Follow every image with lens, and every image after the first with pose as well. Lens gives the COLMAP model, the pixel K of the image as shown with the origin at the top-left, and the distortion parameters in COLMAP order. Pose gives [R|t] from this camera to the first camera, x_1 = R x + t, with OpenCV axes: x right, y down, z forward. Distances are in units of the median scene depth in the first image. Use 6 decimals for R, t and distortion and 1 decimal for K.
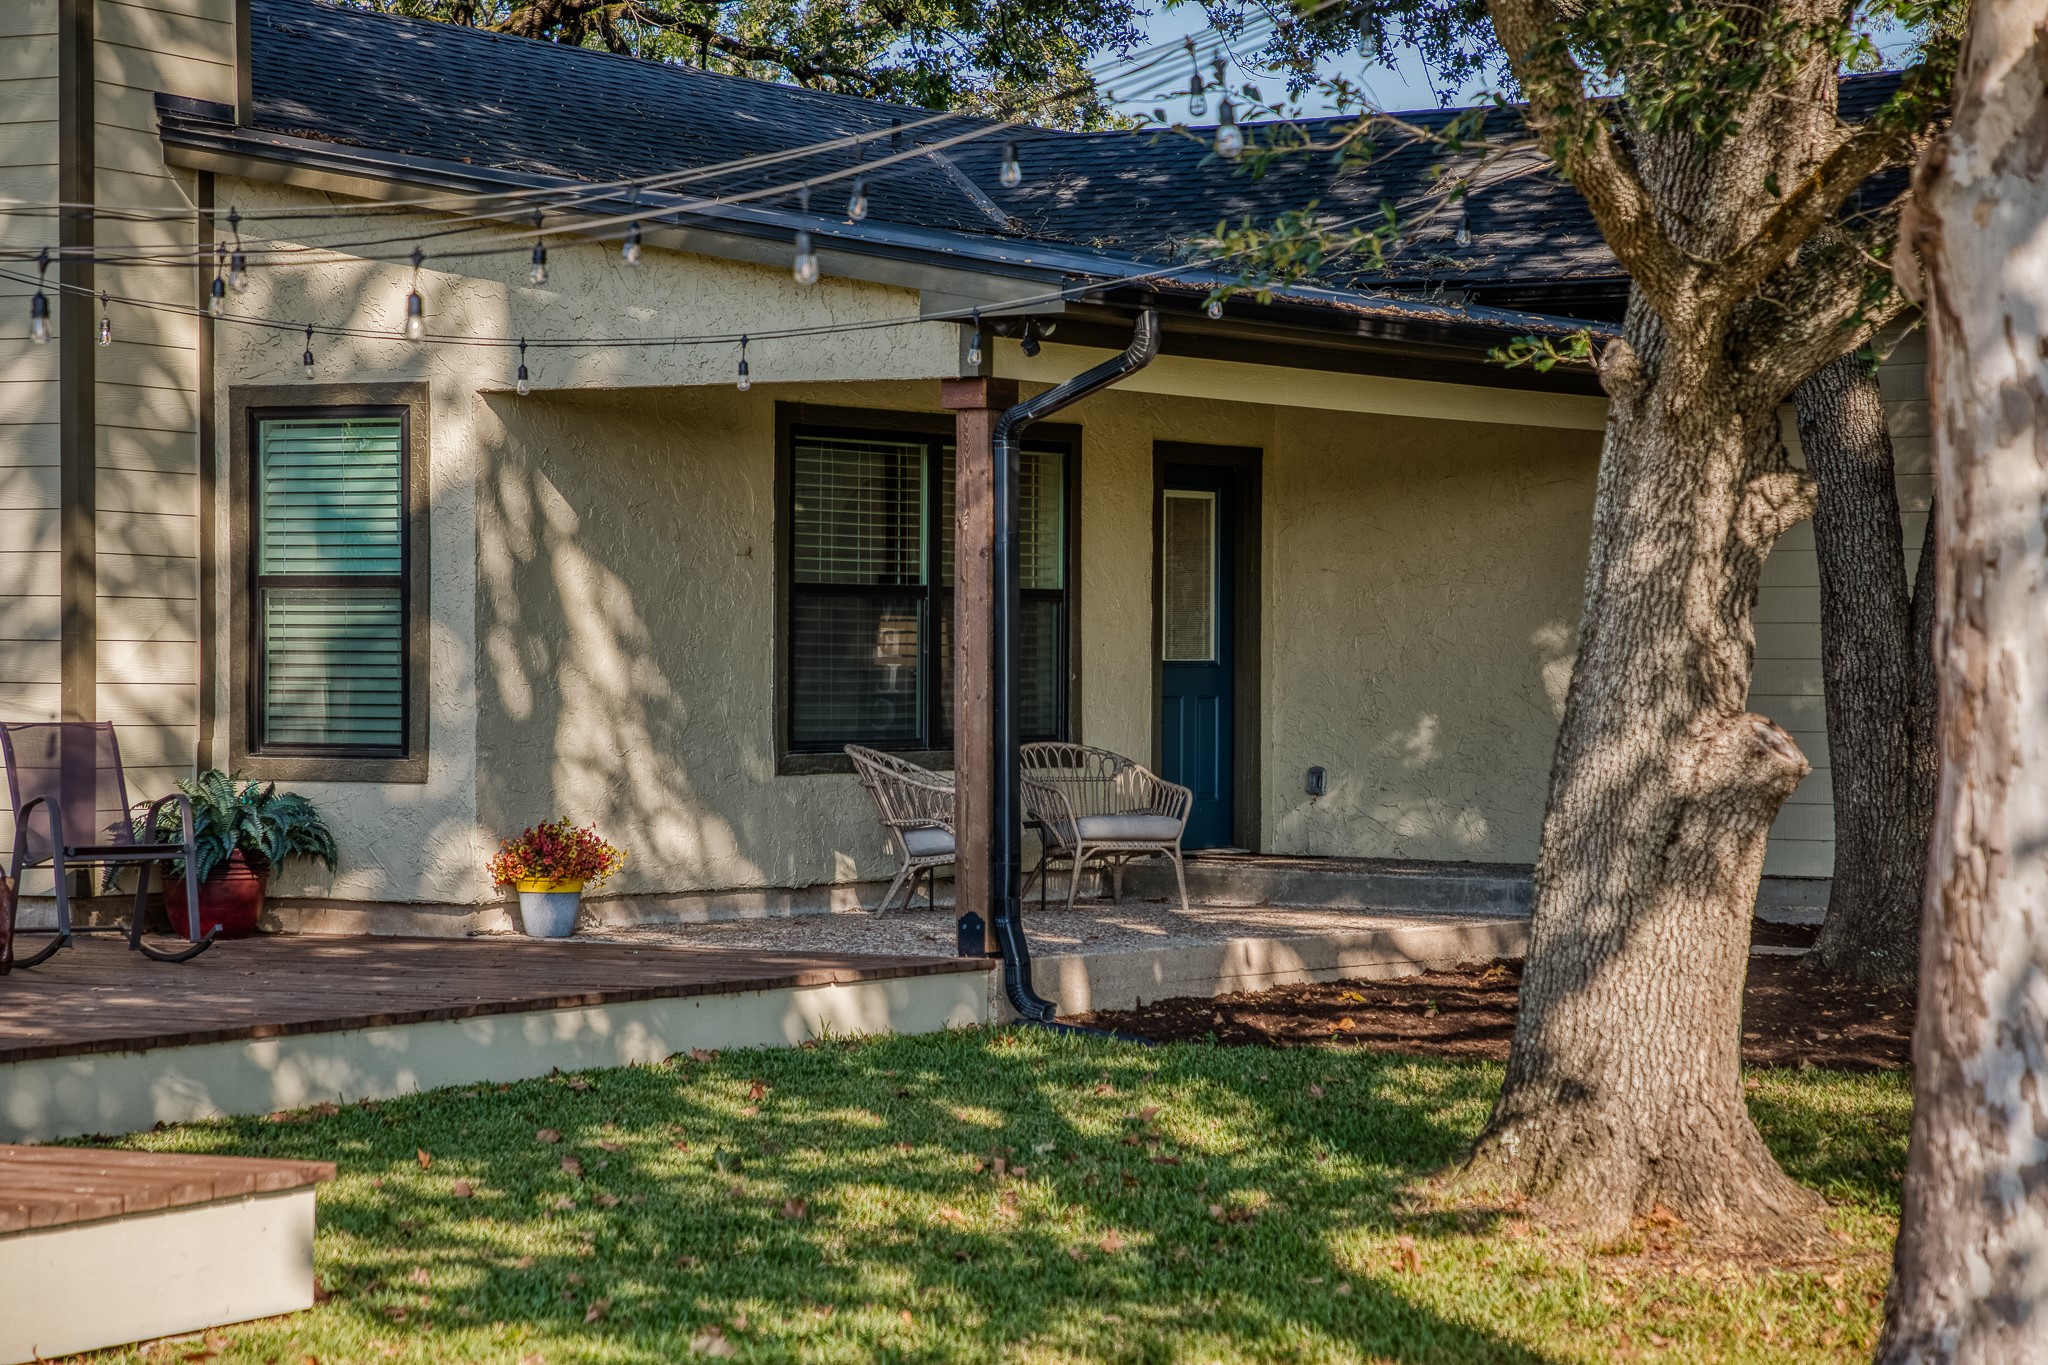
lens RADIAL K [[5086.2, 0, 1024.0], [0, 5086.2, 682.5], [0, 0, 1]] dist [0.479055, -0.060300]
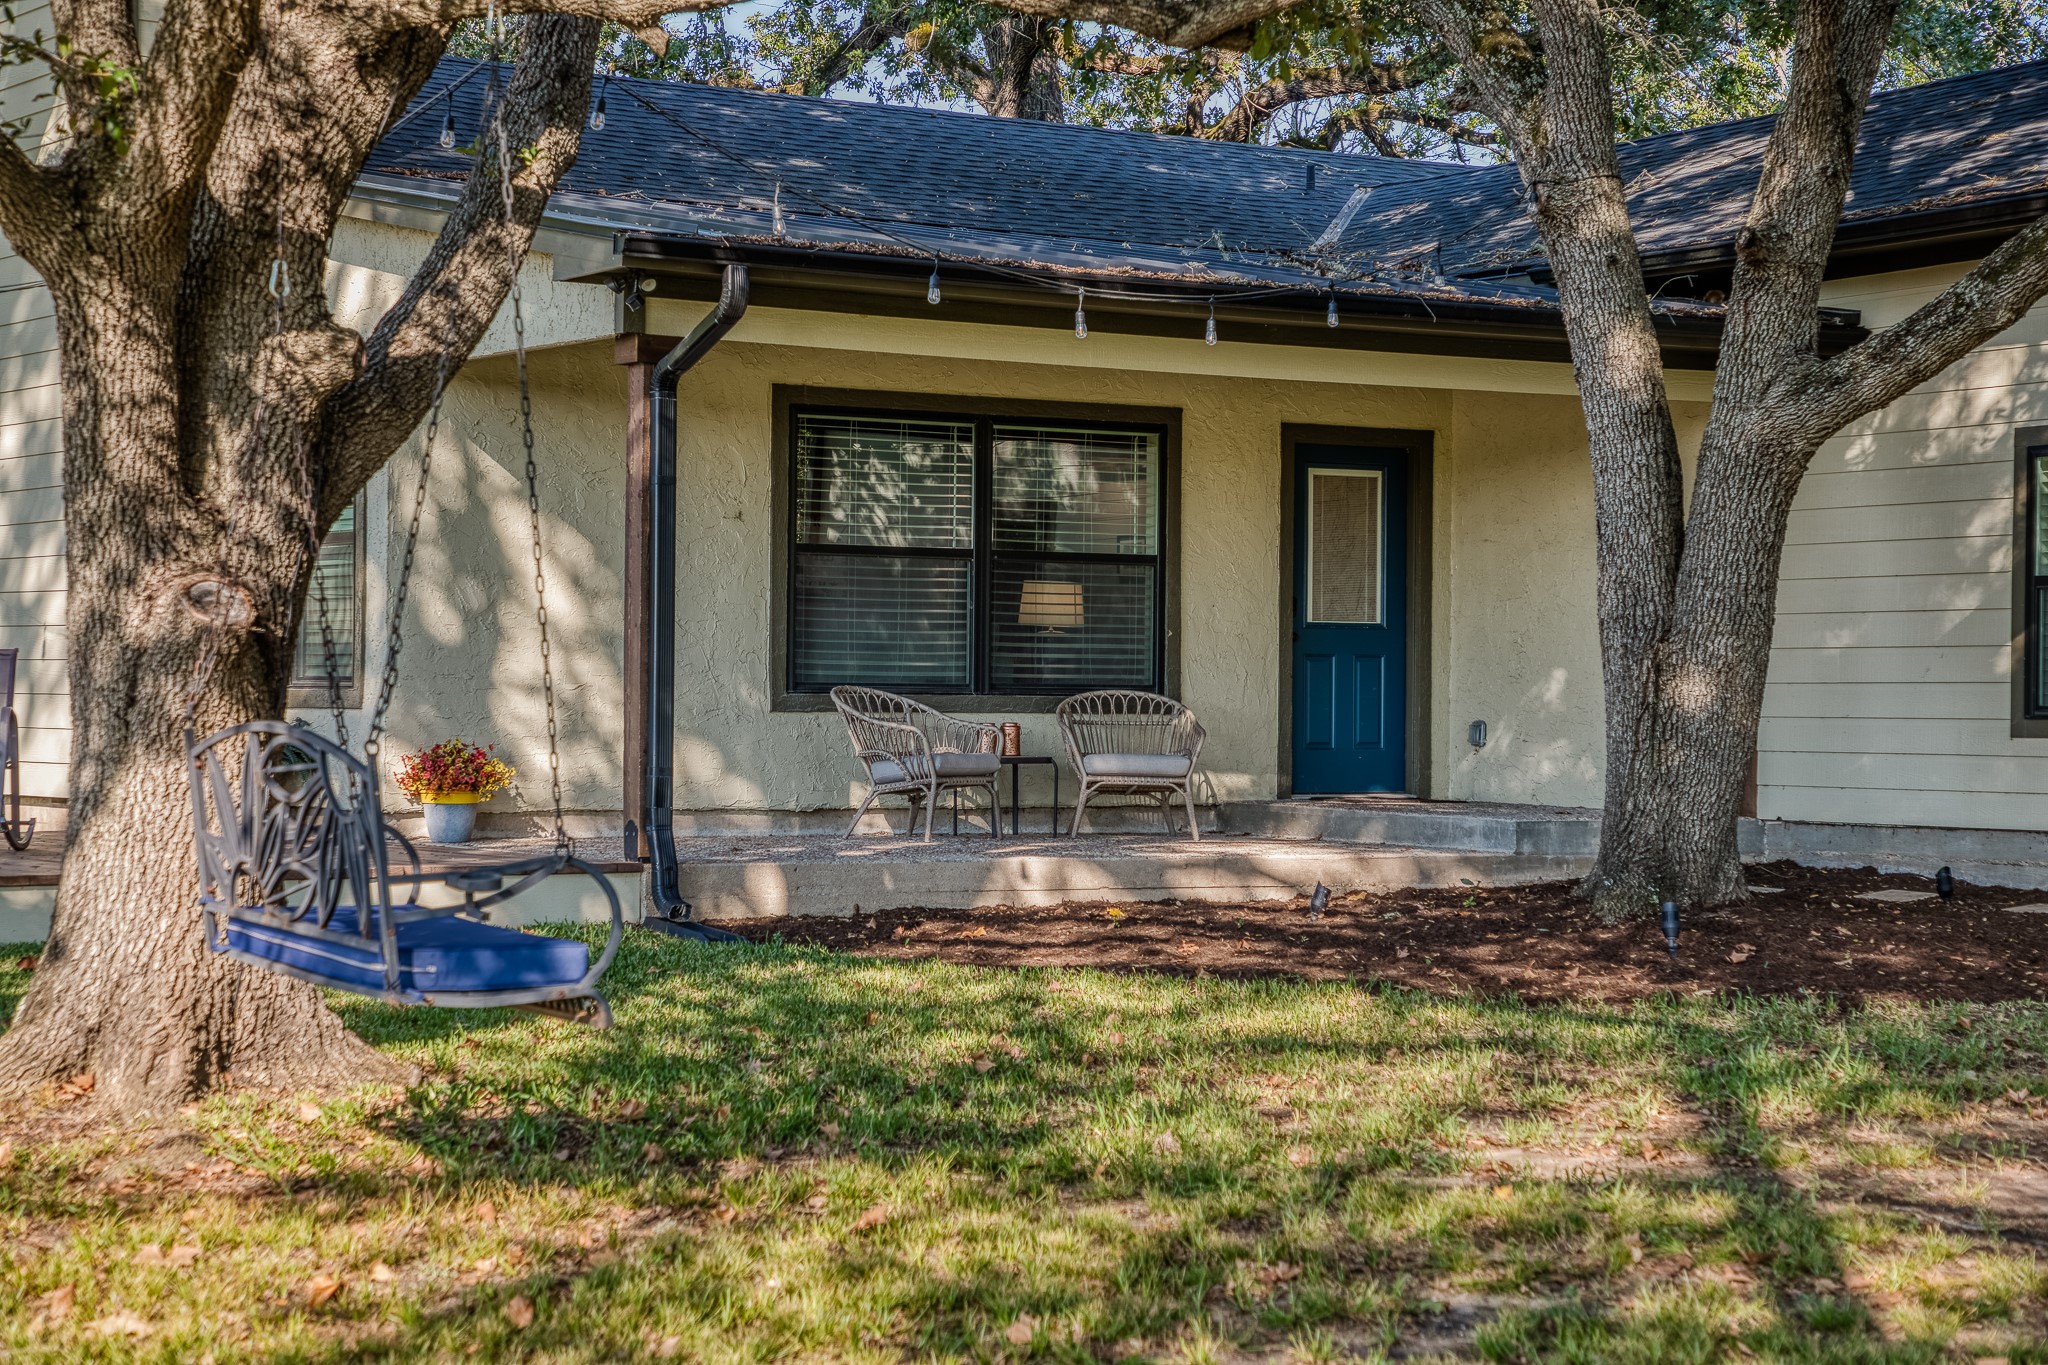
lens RADIAL K [[3837.1, 0, 1024.0], [0, 3837.1, 682.5], [0, 0, 1]] dist [0.349560, -0.020342]
pose [[0.916745, 0.002077, -0.399468, 0.347709], [-0.006561, 0.999930, -0.009858, 0.019937], [0.399420, 0.011658, 0.916694, 0.233714]]
